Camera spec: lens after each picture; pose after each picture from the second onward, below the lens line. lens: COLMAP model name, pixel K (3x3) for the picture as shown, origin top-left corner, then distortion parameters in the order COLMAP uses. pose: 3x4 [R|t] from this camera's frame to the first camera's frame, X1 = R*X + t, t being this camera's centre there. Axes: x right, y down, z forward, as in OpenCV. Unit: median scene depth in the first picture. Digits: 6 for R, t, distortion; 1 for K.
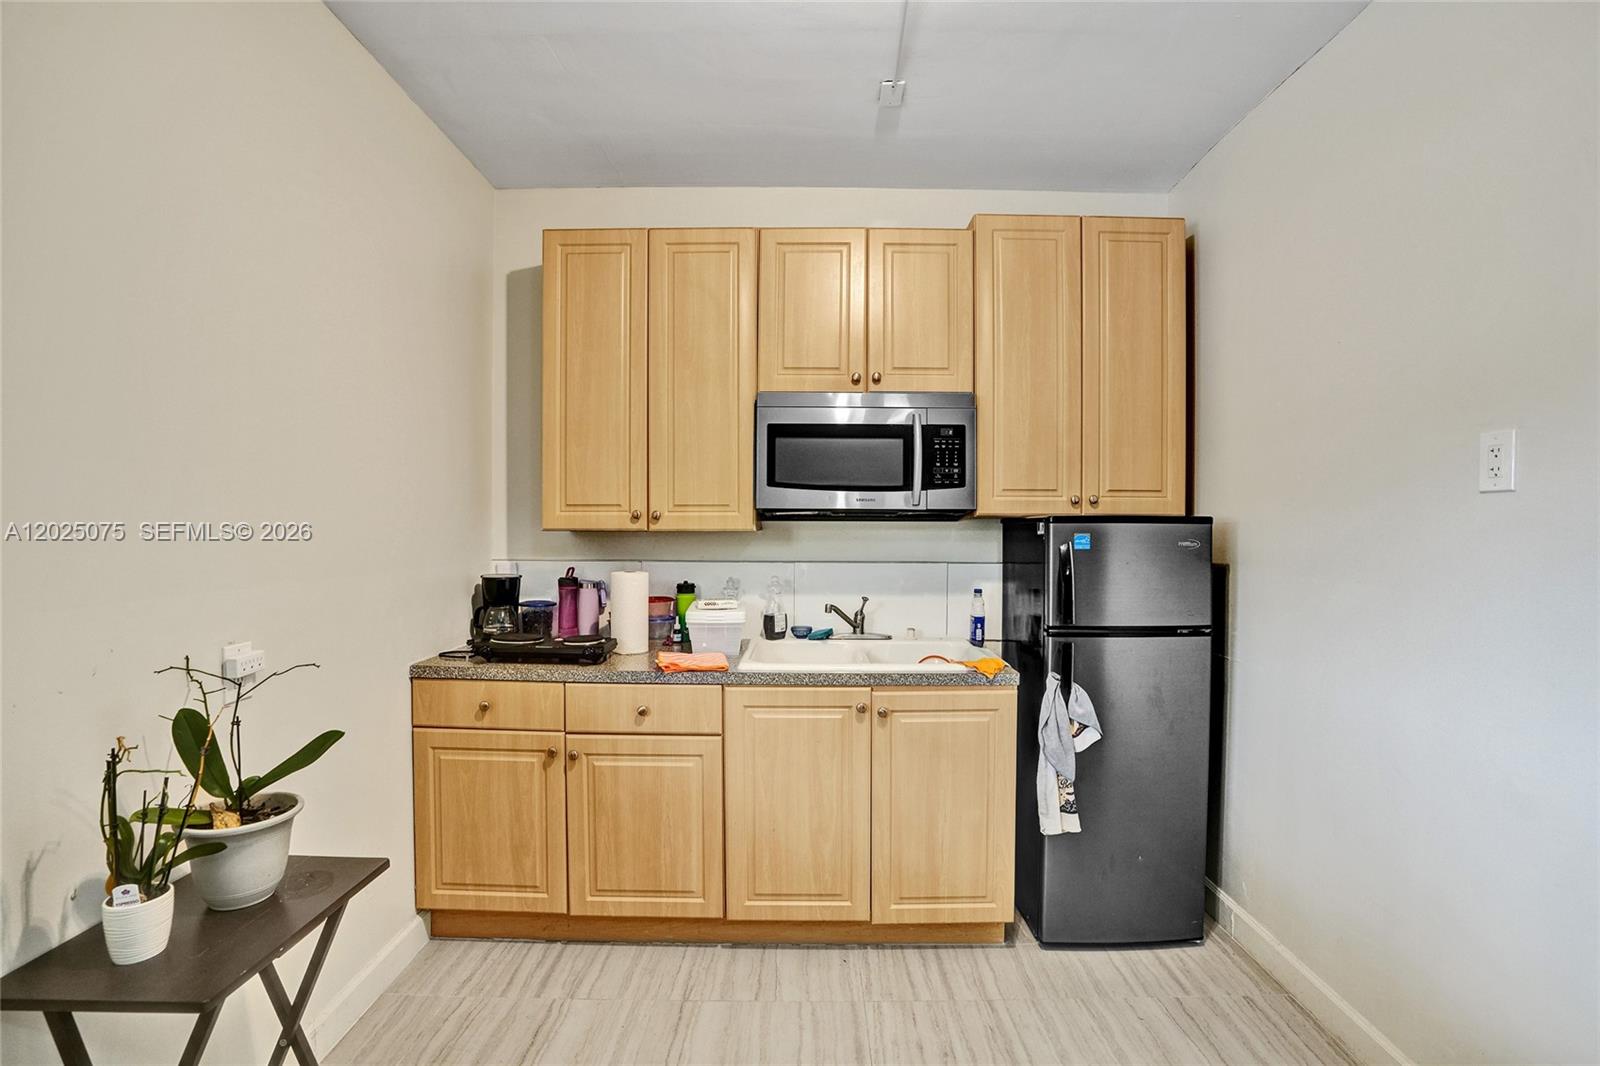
lens RADIAL K [[744.3, 0, 807.3], [0, 744.3, 533.2], [0, 0, 1]] dist [-0.073996, 0.030447]
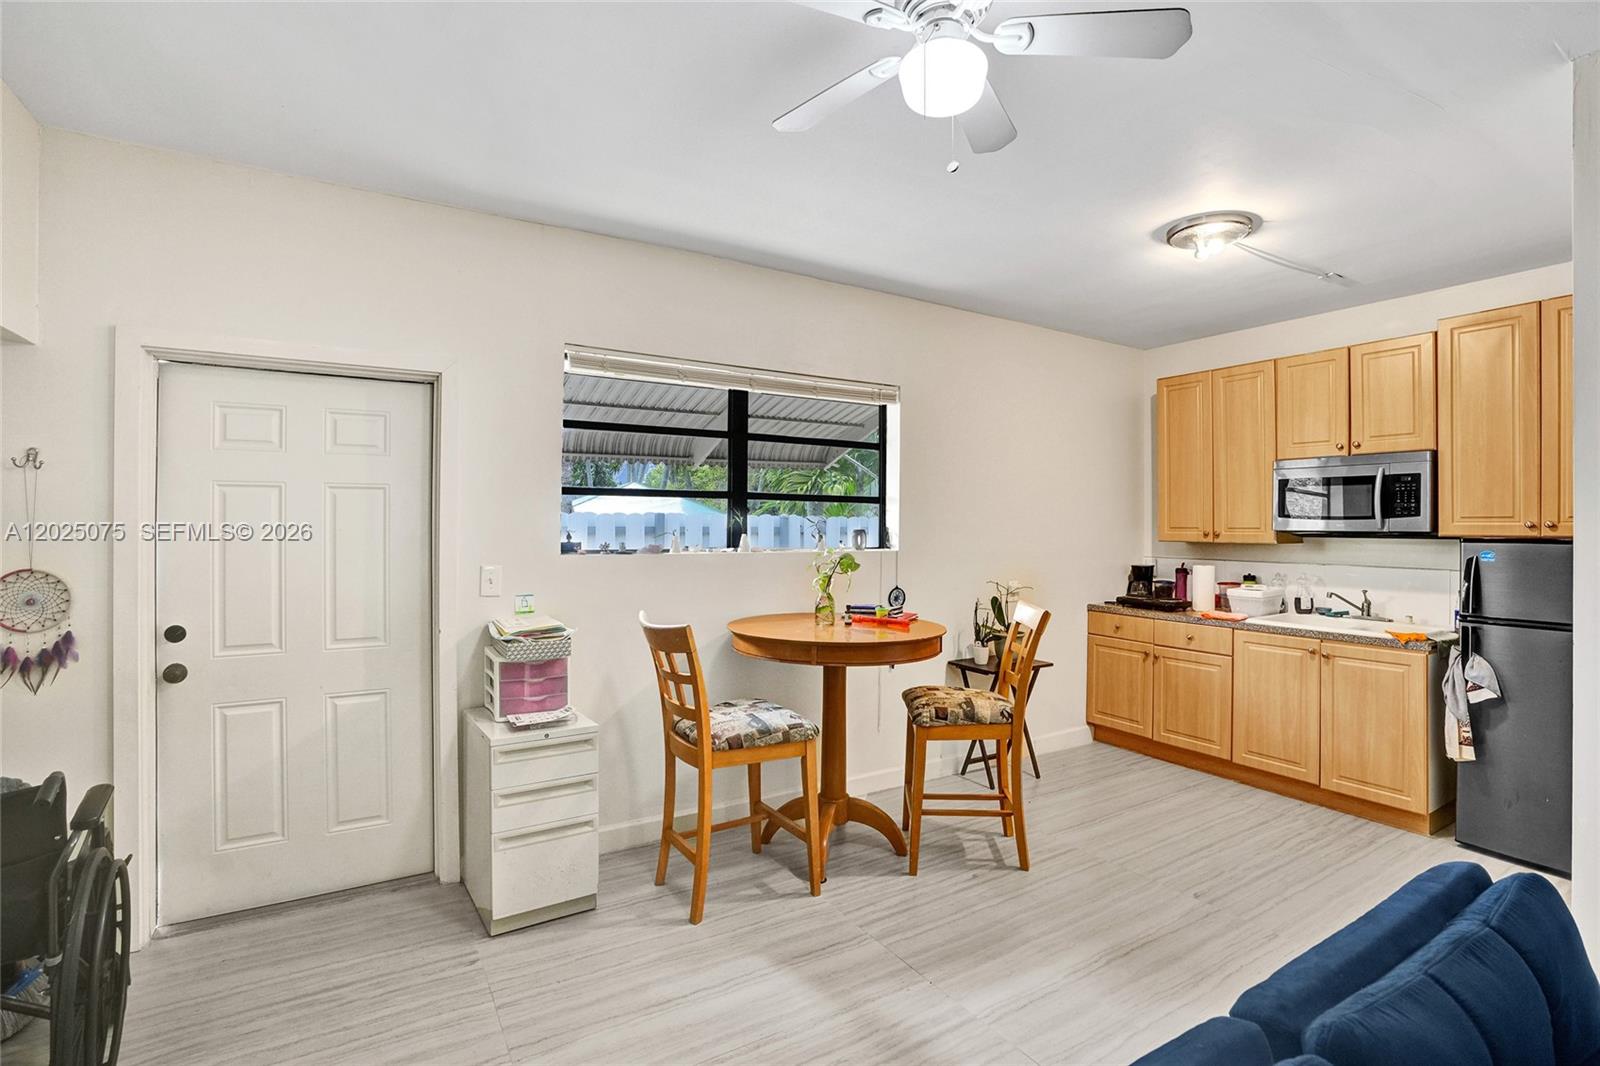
lens RADIAL K [[744.3, 0, 807.3], [0, 744.3, 533.2], [0, 0, 1]] dist [-0.073996, 0.030447]
pose [[0.520336, 0.008113, -0.853923, 0.852584], [-0.014460, 0.999895, 0.000688, -0.014082], [0.853839, 0.011989, 0.520398, -0.808308]]
